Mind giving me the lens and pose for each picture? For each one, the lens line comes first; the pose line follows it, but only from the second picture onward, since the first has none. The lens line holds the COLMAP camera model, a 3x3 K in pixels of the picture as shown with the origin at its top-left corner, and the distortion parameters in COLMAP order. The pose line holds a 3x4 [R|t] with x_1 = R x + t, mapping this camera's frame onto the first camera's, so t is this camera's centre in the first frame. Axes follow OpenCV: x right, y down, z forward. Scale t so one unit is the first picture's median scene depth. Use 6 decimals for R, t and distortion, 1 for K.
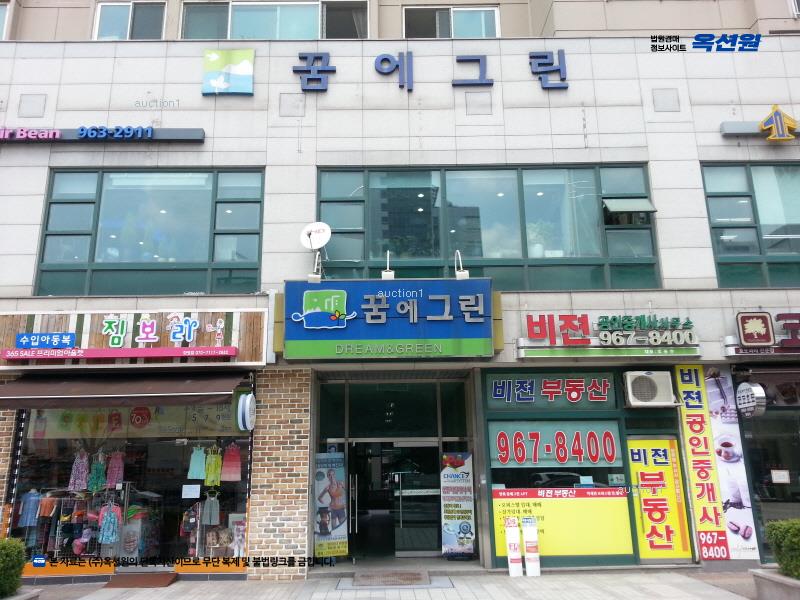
lens RADIAL K [[644.8, 0, 395.4], [0, 644.8, 266.8], [0, 0, 1]] dist [0.126393, -0.173413]
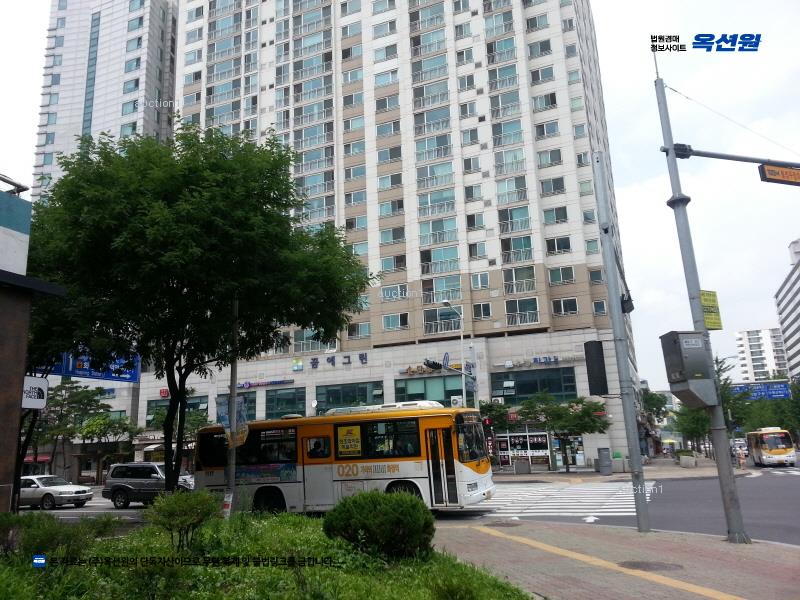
lens RADIAL K [[635.6, 0, 385.0], [0, 635.6, 286.1], [0, 0, 1]] dist [0.106422, -0.166557]
pose [[0.914351, -0.119799, -0.386796, 2.030437], [0.127811, 0.991786, -0.005044, -0.730555], [0.384223, -0.044825, 0.922152, -2.746594]]
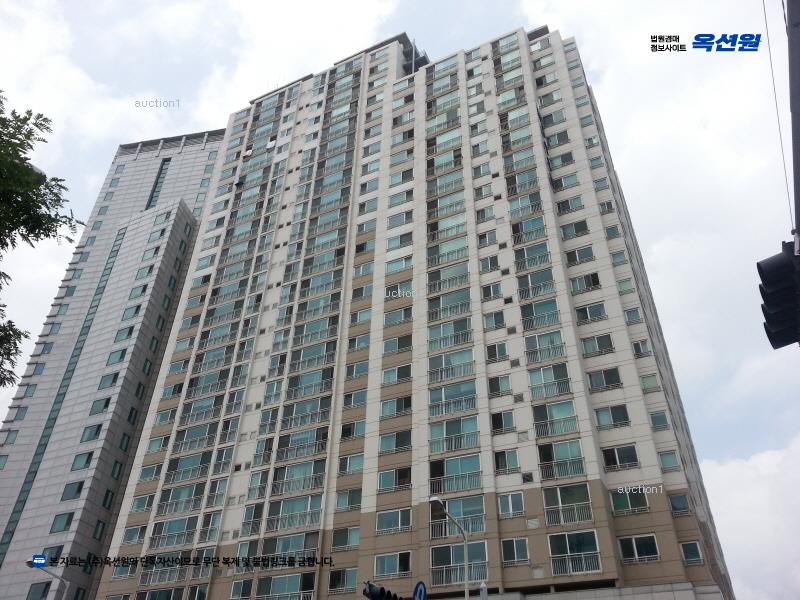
lens RADIAL K [[643.0, 0, 386.5], [0, 643.0, 287.9], [0, 0, 1]] dist [0.109012, -0.189047]
pose [[0.887379, -0.252881, -0.385499, 1.892072], [0.083105, 0.910189, -0.405770, -0.457613], [0.453489, 0.328035, 0.828699, -1.770351]]
